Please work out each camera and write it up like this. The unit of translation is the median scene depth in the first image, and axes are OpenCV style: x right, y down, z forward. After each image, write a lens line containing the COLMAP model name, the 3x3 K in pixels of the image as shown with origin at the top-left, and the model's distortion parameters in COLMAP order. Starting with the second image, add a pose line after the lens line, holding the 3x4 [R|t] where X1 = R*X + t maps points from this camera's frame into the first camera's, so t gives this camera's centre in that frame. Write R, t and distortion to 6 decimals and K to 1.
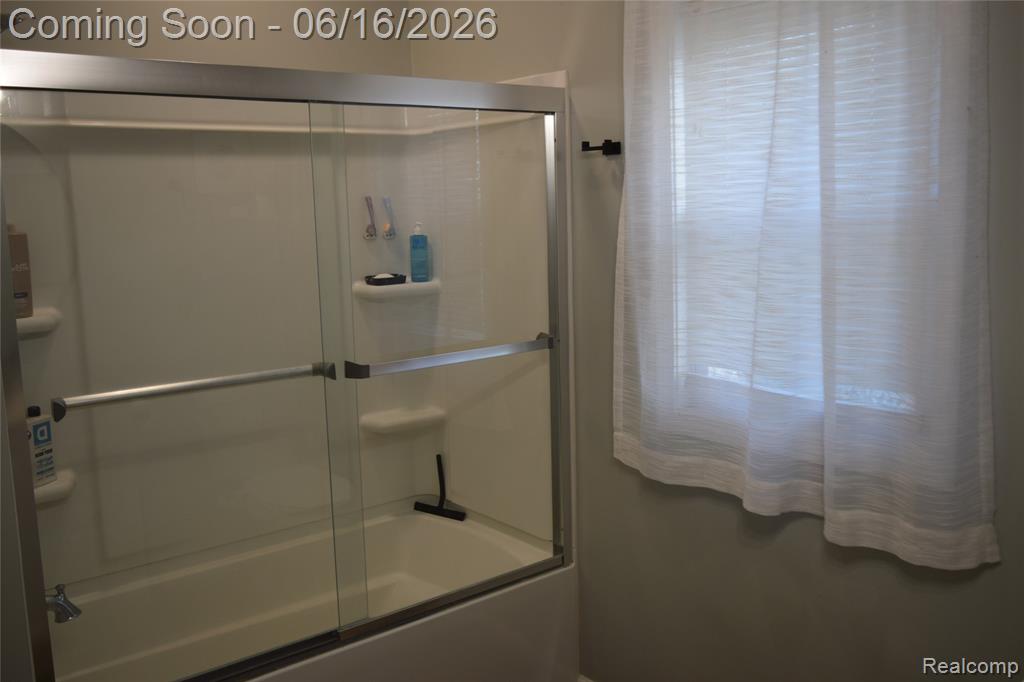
lens RADIAL K [[919.3, 0, 512.0], [0, 919.3, 341.0], [0, 0, 1]] dist [-0.016432, -0.006626]
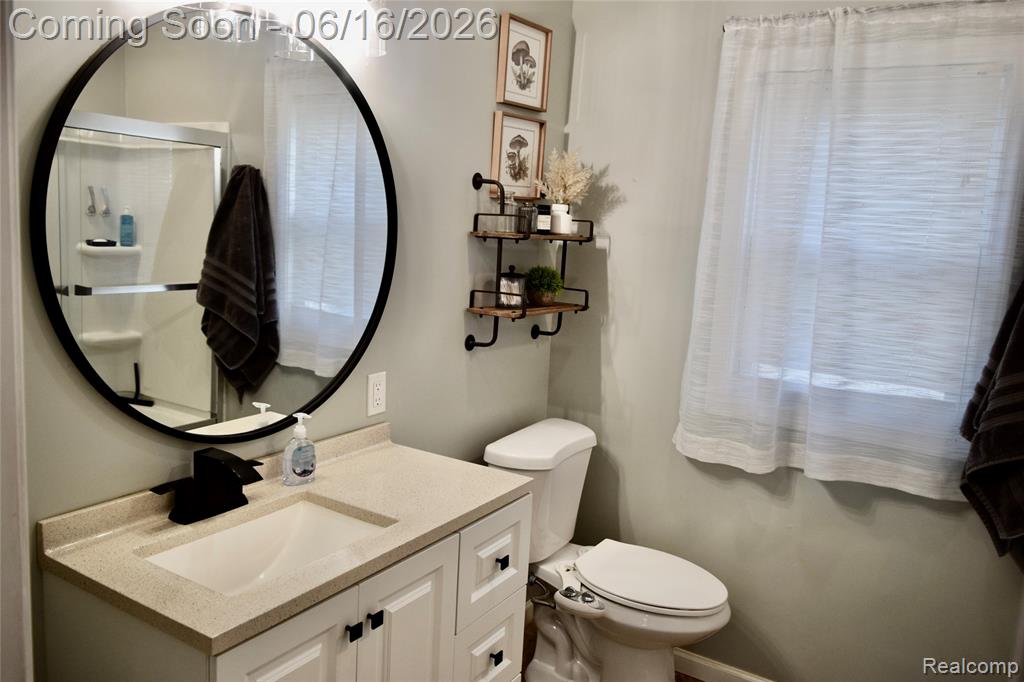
lens RADIAL K [[790.1, 0, 516.2], [0, 790.1, 333.4], [0, 0, 1]] dist [-0.034025, 0.001117]
pose [[0.933435, 0.035360, 0.357000, 0.048023], [-0.035347, 0.999354, -0.006563, 0.072417], [-0.357002, -0.006493, 0.934081, -0.478640]]
